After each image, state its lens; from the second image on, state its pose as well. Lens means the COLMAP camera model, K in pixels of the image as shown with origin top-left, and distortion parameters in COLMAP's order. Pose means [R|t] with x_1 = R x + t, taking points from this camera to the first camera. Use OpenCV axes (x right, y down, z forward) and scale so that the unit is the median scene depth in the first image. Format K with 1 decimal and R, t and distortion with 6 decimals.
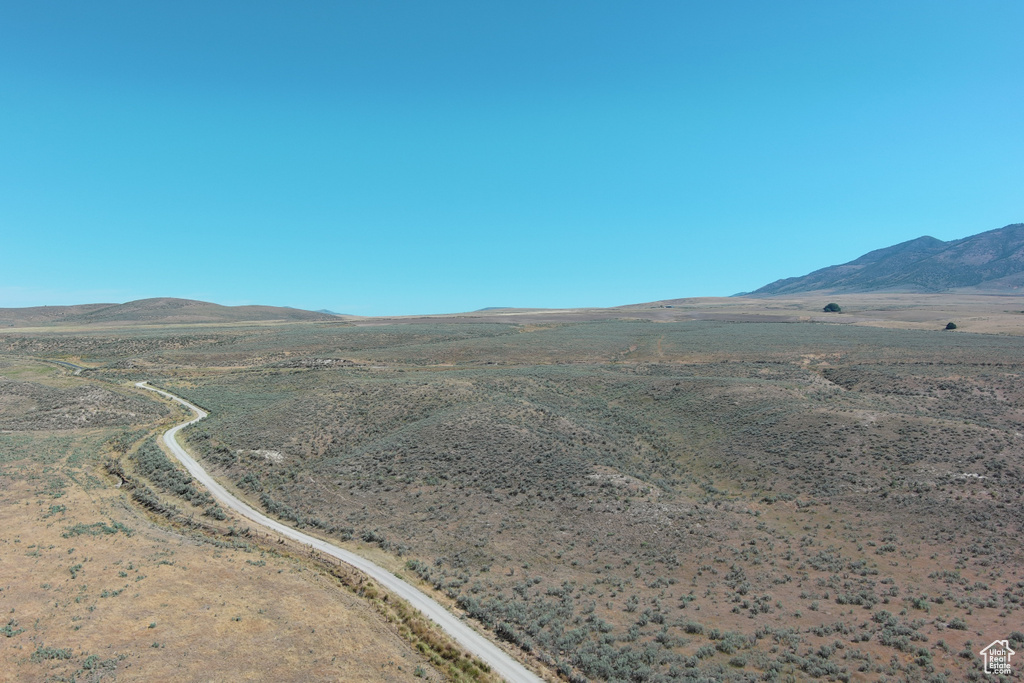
lens RADIAL K [[798.1, 0, 512.0], [0, 798.1, 341.5], [0, 0, 1]] dist [0.019697, -0.011608]
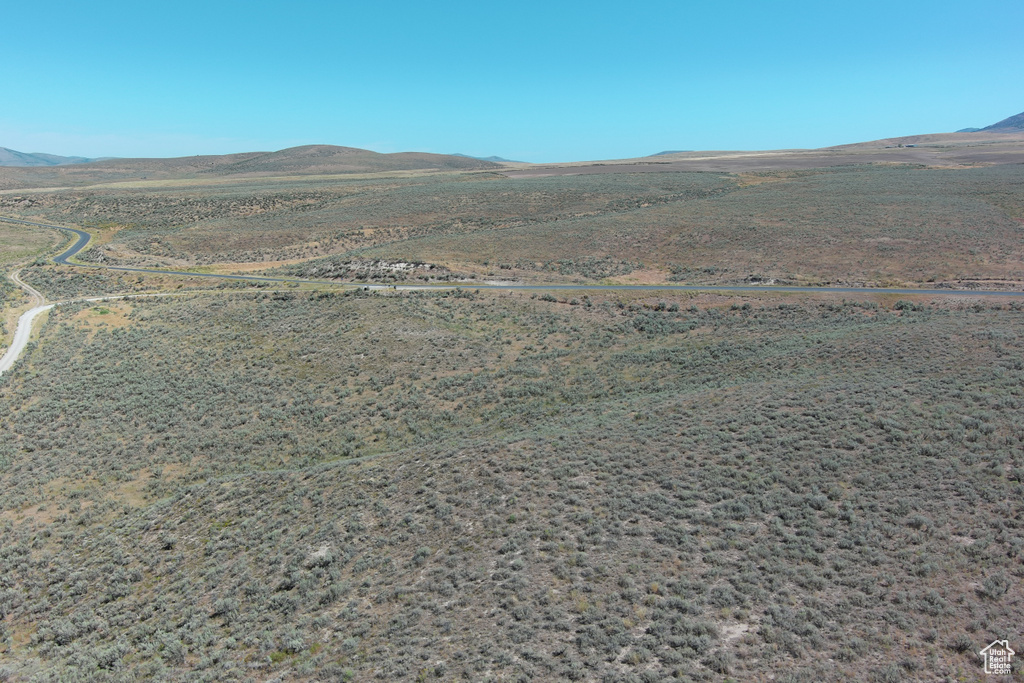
lens RADIAL K [[798.1, 0, 512.0], [0, 798.1, 341.5], [0, 0, 1]] dist [0.019697, -0.011608]
pose [[0.977612, 0.035568, -0.207388, -0.019480], [0.004150, 0.982159, 0.188009, -0.006223], [0.210375, -0.184660, 0.960022, 0.165783]]
